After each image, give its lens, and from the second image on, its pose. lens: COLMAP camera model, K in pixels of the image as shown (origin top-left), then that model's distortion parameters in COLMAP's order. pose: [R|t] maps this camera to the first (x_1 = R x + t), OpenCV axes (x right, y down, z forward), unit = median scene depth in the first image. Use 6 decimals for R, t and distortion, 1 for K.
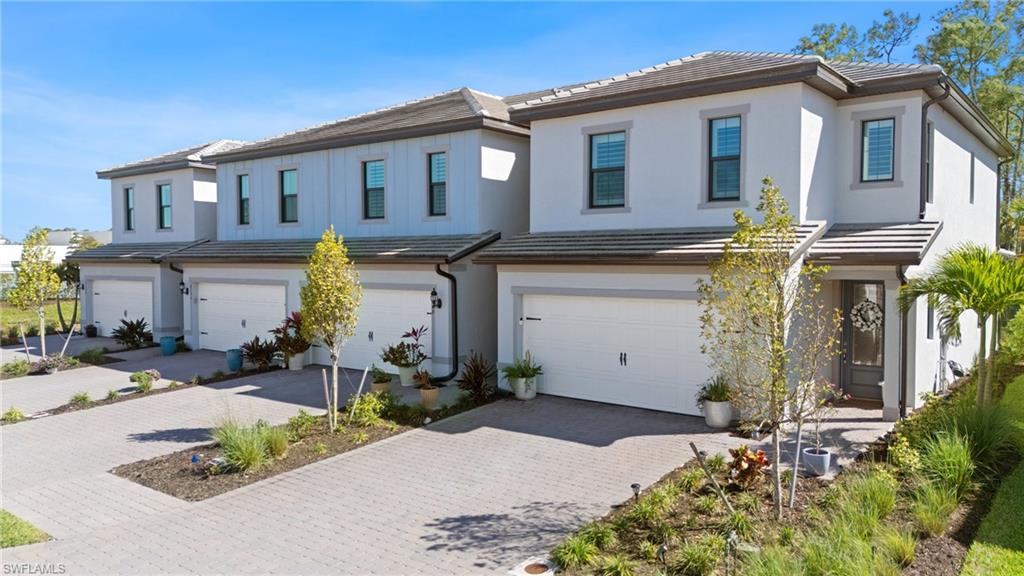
lens RADIAL K [[737.6, 0, 511.9], [0, 737.6, 276.0], [0, 0, 1]] dist [0.066899, -0.002496]
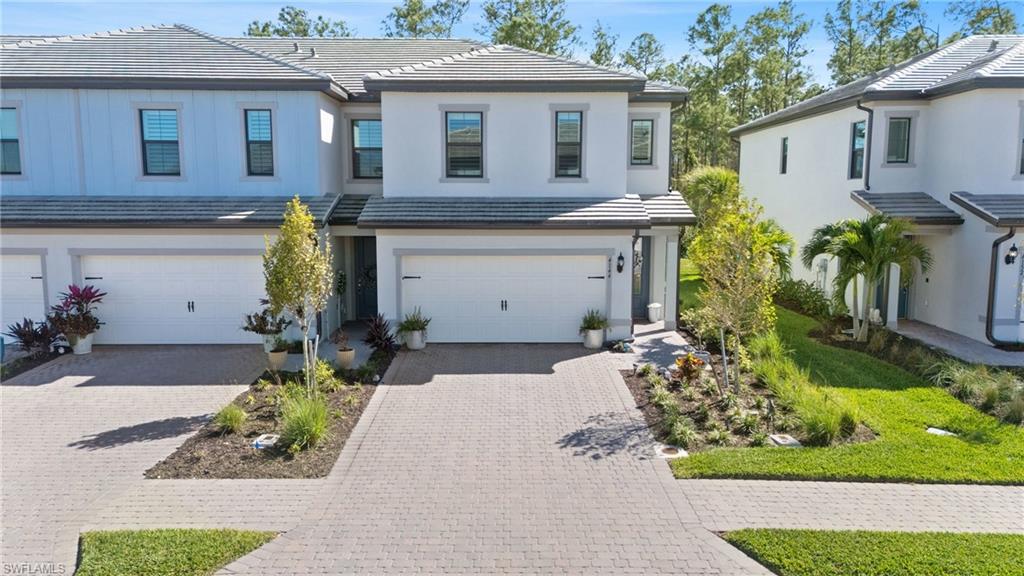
lens RADIAL K [[690.9, 0, 512.0], [0, 690.9, 288.0], [0, 0, 1]] dist [0.030435, 0.001540]
pose [[0.783106, -0.064597, 0.618524, -0.538334], [0.012881, 0.996062, 0.087717, -0.015734], [-0.621754, -0.060724, 0.780855, 0.107755]]
